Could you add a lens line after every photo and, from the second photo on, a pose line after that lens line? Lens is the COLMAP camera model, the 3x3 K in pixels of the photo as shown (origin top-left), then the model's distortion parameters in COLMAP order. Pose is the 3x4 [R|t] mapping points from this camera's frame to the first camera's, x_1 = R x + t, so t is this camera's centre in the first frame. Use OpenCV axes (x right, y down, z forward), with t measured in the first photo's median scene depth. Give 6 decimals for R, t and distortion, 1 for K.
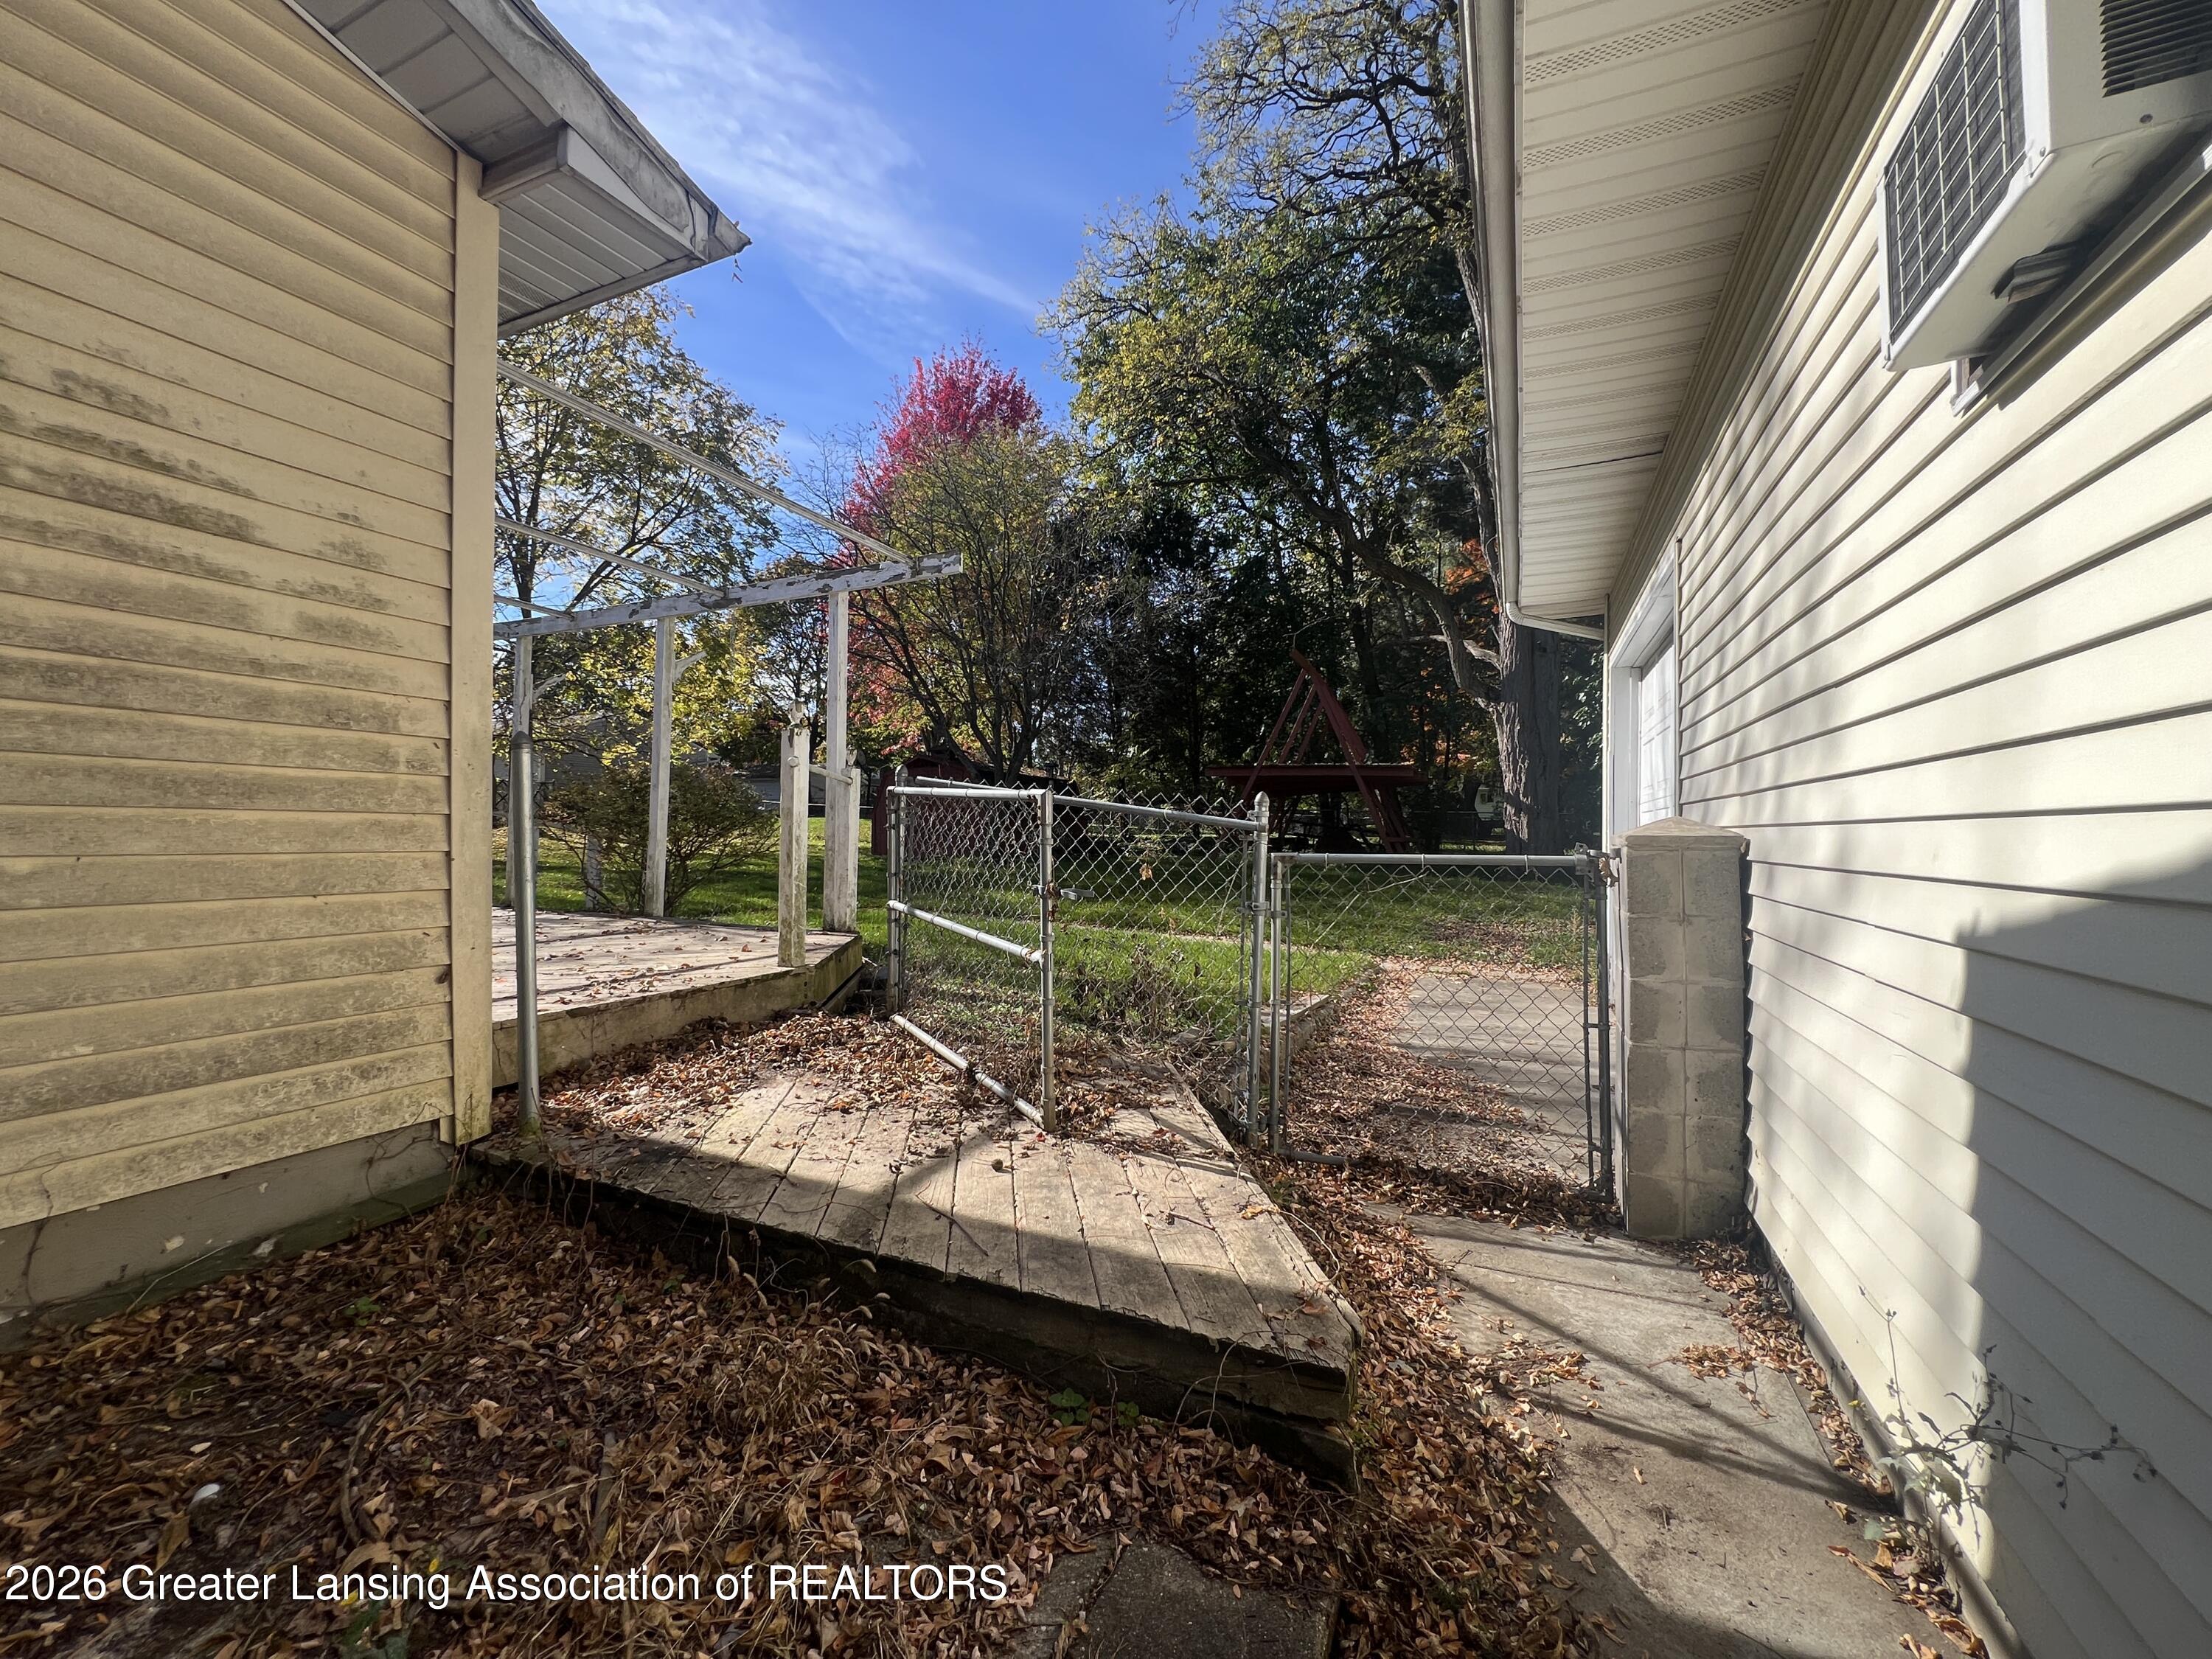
lens RADIAL K [[890.0, 0, 1104.6], [0, 890.0, 826.5], [0, 0, 1]] dist [-0.004007, -0.000080]
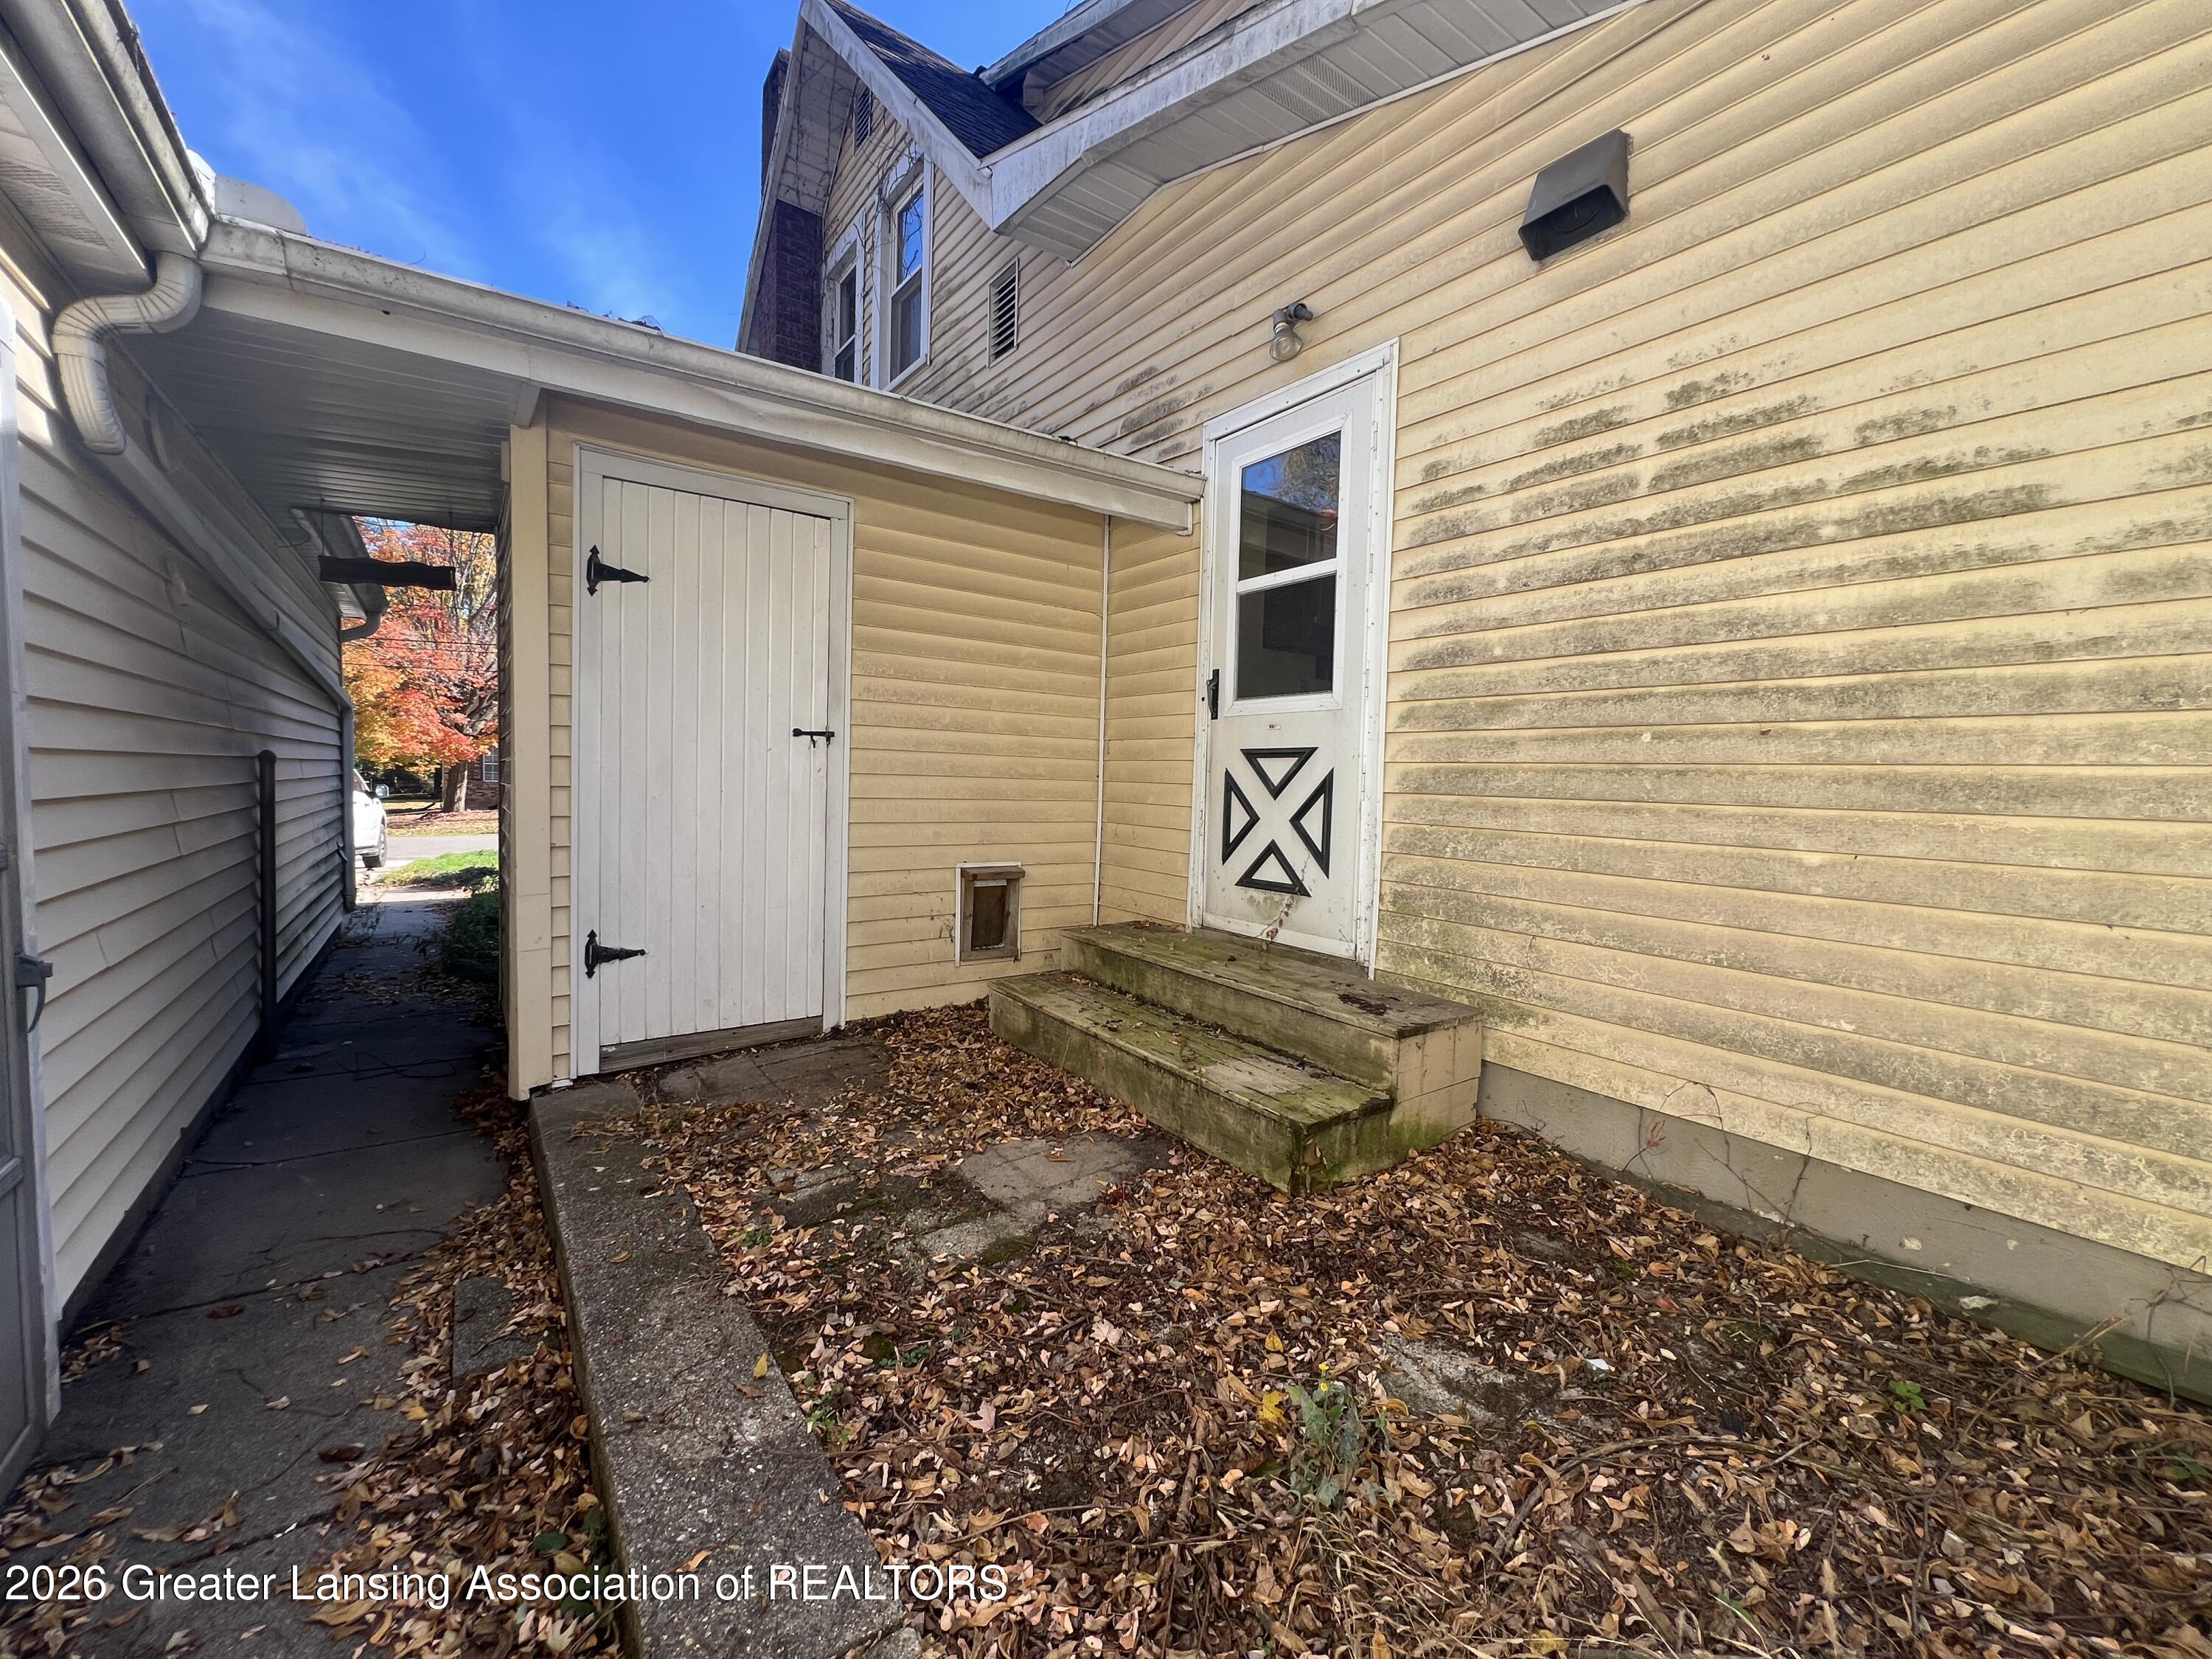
lens RADIAL K [[890.0, 0, 1100.1], [0, 890.0, 825.3], [0, 0, 1]] dist [-0.004007, -0.000080]
pose [[-0.495811, 0.024266, -0.868092, 0.272455], [-0.023196, 0.998883, 0.041170, -0.026026], [0.868121, 0.040549, -0.494694, 0.672389]]
